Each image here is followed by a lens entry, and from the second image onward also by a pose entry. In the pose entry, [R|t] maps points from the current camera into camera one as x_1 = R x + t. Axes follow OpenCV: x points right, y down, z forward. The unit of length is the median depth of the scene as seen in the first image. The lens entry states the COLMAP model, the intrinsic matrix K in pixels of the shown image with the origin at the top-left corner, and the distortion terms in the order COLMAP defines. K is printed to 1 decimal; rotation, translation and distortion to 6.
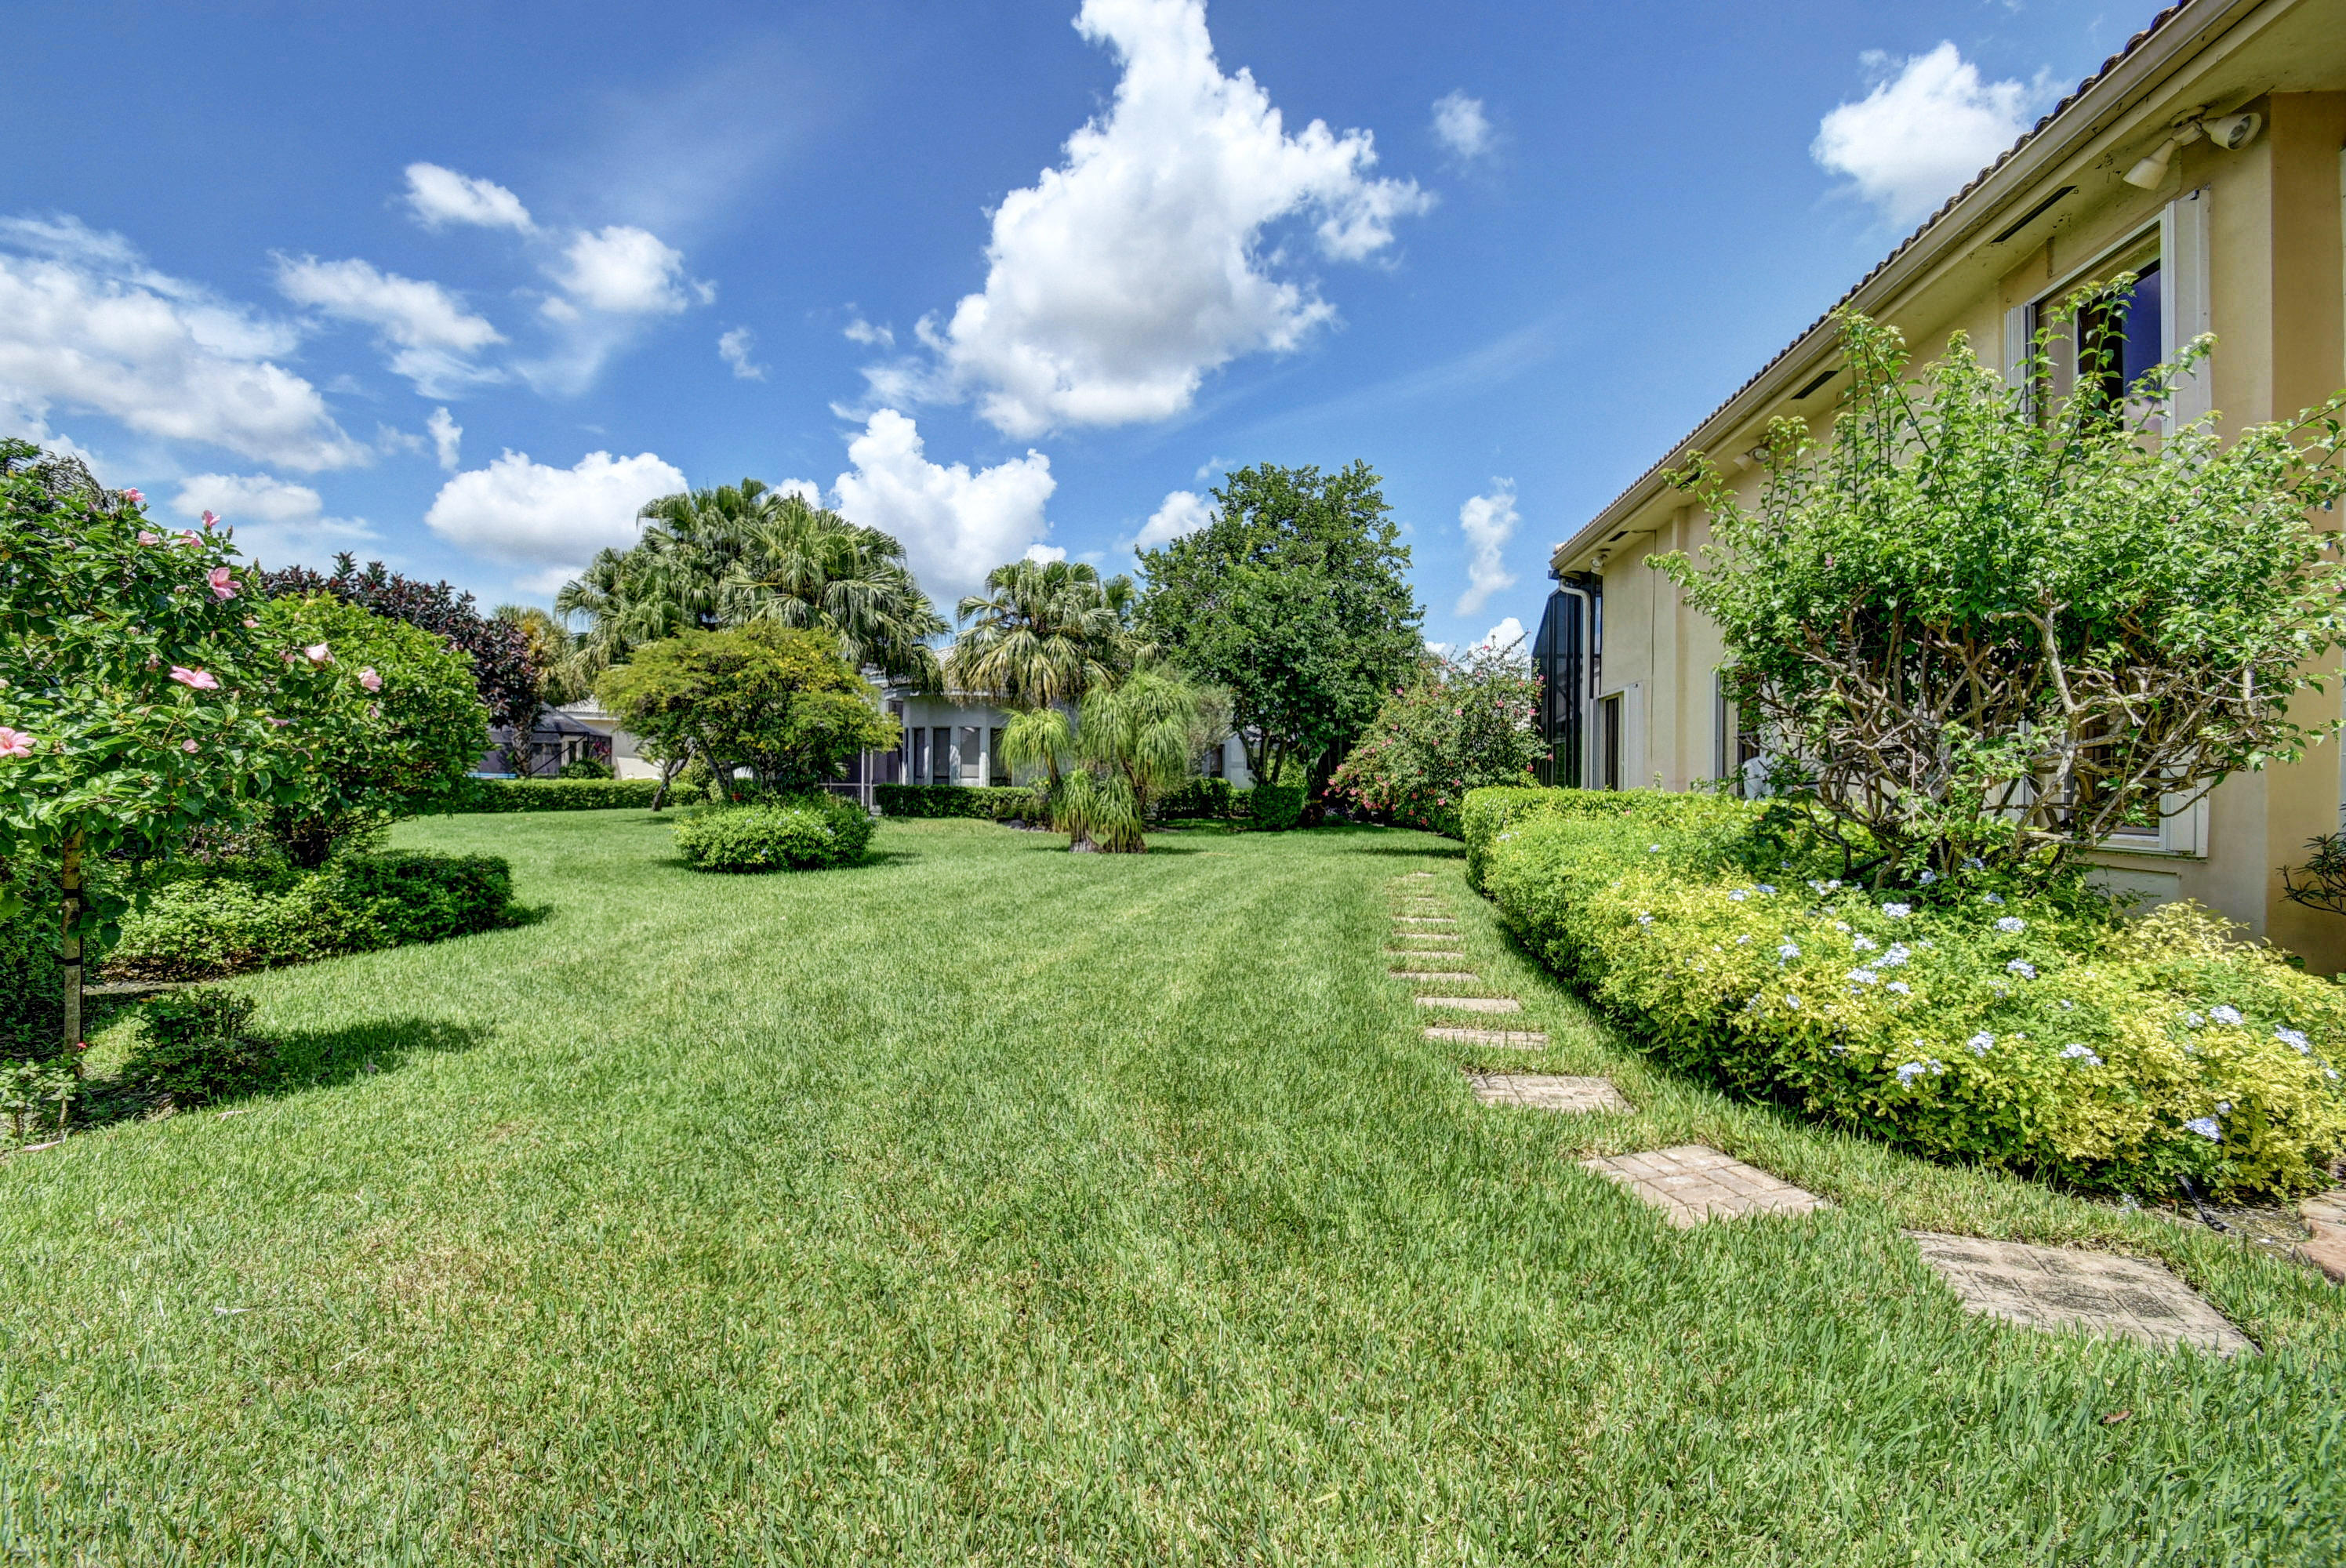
lens RADIAL K [[1020.2, 0, 1173.0], [0, 1020.2, 784.0], [0, 0, 1]] dist [0.012250, -0.014636]
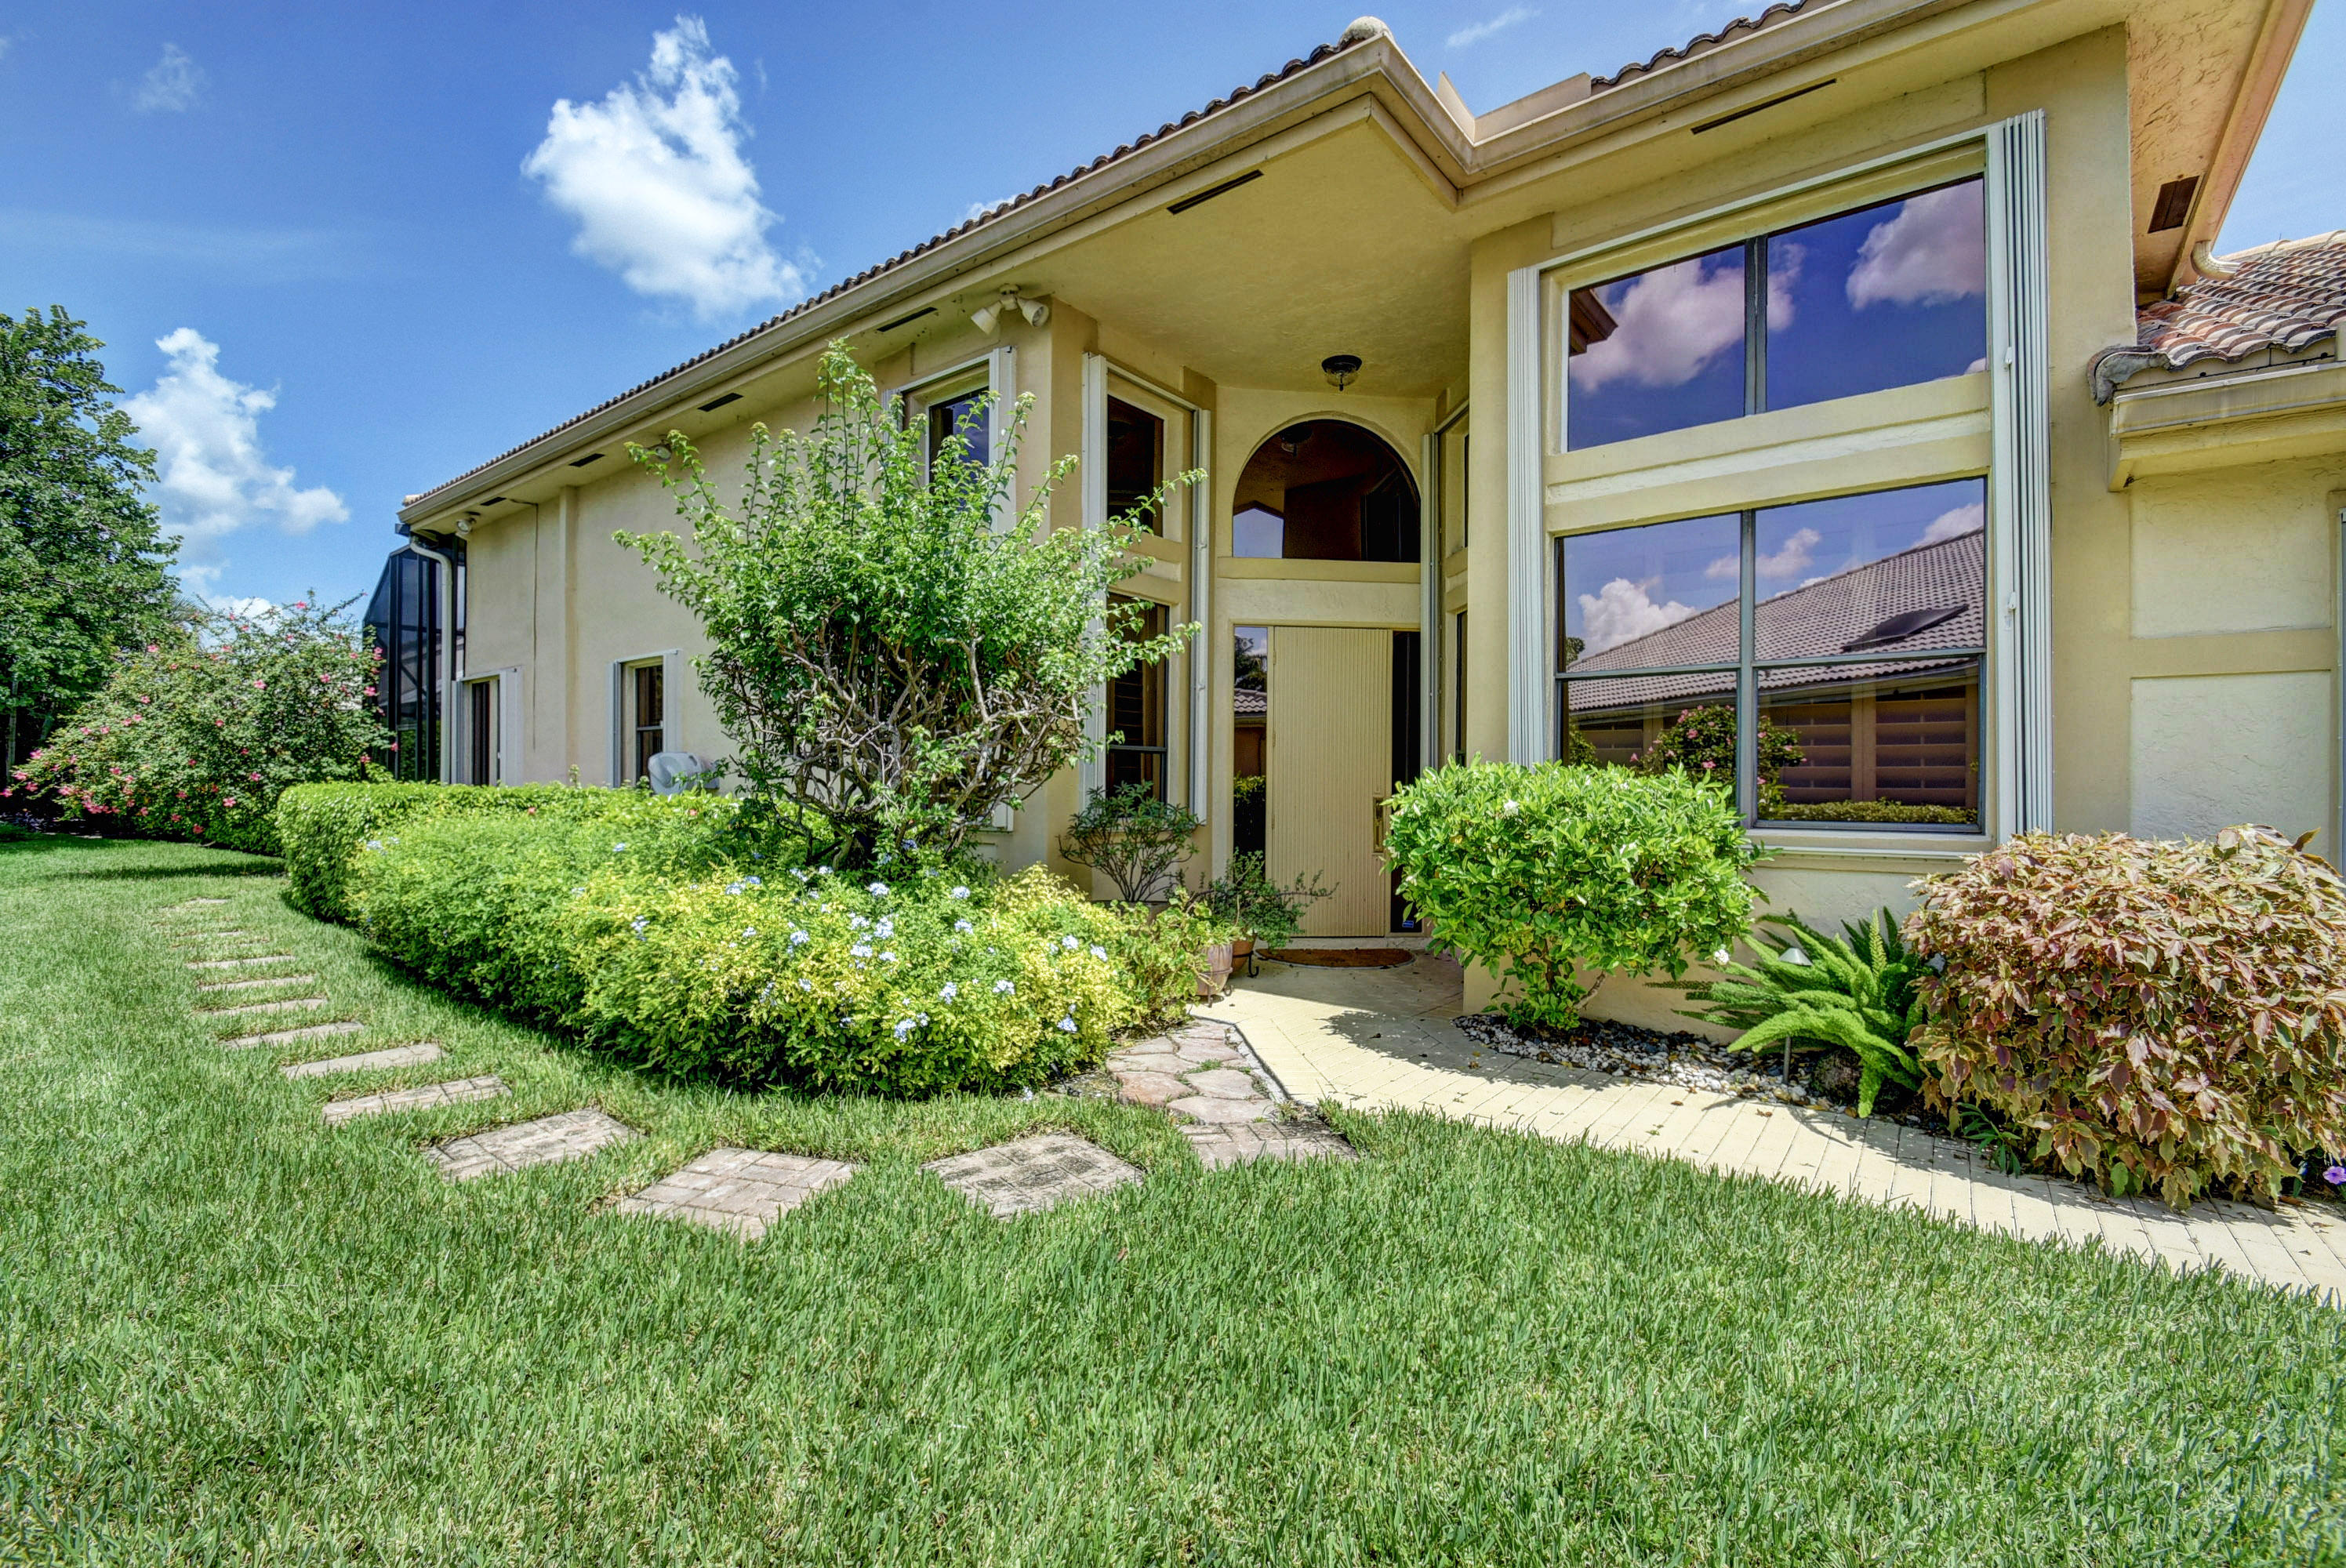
lens RADIAL K [[1020.2, 0, 1173.0], [0, 1020.2, 784.0], [0, 0, 1]] dist [0.012250, -0.014636]
pose [[0.526319, -0.004901, 0.850273, -0.084576], [0.000233, 0.999984, 0.005619, 0.000188], [-0.850287, -0.002760, 0.526312, 0.120235]]
